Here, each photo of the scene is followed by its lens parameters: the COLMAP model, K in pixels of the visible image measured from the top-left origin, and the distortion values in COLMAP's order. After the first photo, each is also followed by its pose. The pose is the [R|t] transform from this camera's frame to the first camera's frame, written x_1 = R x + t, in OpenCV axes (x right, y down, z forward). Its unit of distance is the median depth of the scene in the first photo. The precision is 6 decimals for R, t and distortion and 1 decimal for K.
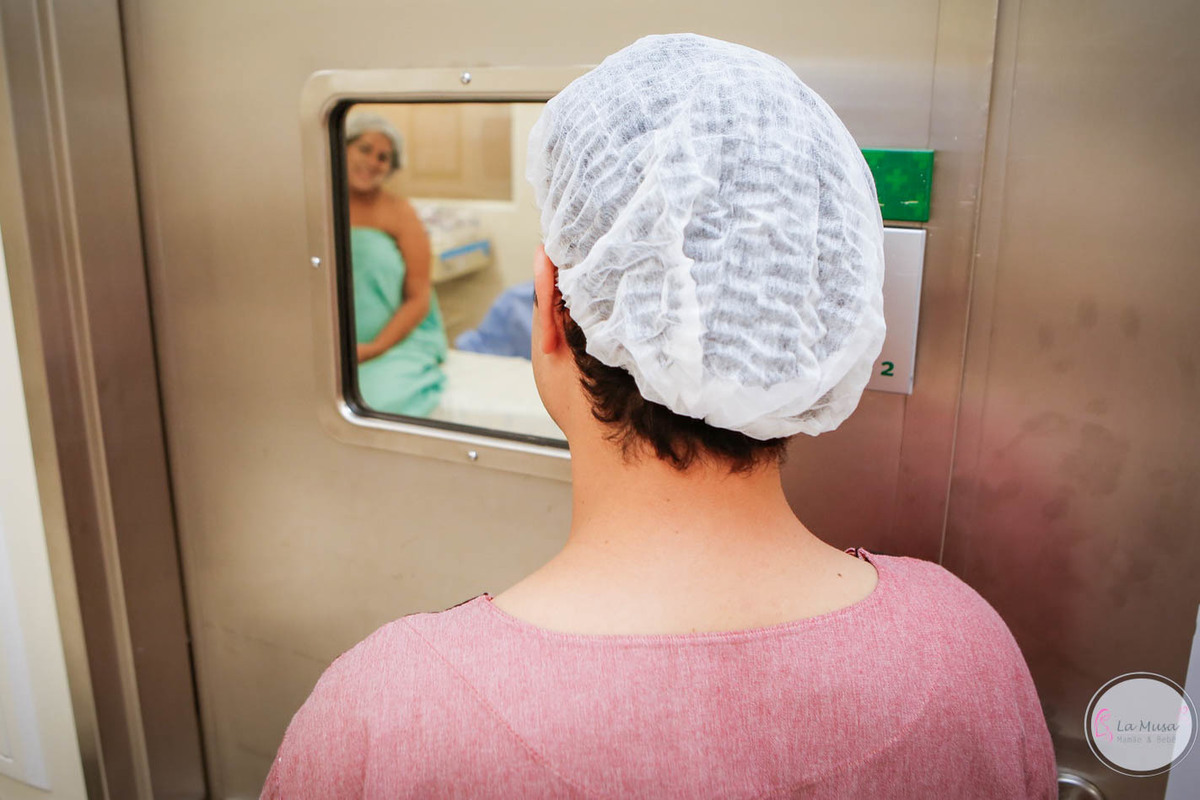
lens RADIAL K [[1019.7, 0, 600.0], [0, 1019.7, 400.0], [0, 0, 1]] dist [-0.000982, 0.000337]
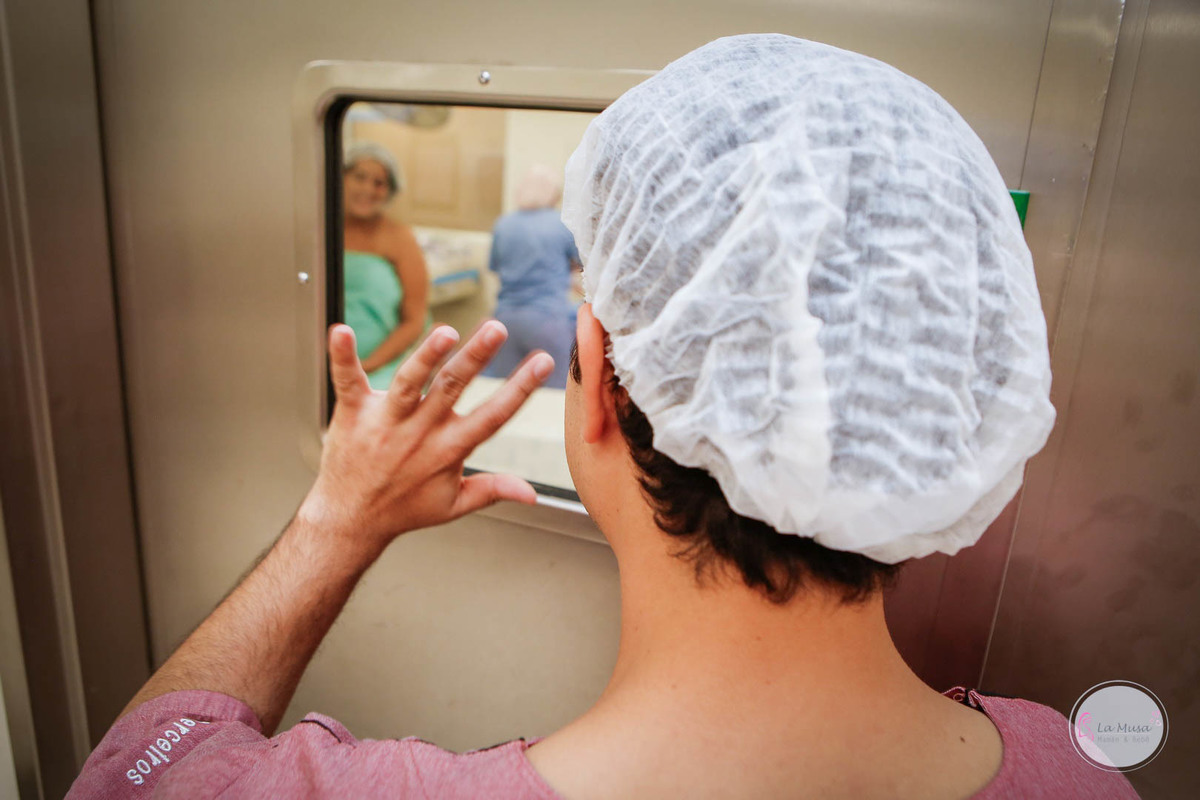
lens RADIAL K [[827.9, 0, 640.8], [0, 827.9, 442.0], [0, 0, 1]] dist [0.001657, 0.000179]
pose [[0.997403, -0.006297, 0.071749, -0.068823], [0.006725, 0.999961, -0.005718, -0.049020], [-0.071710, 0.006186, 0.997406, 0.417954]]
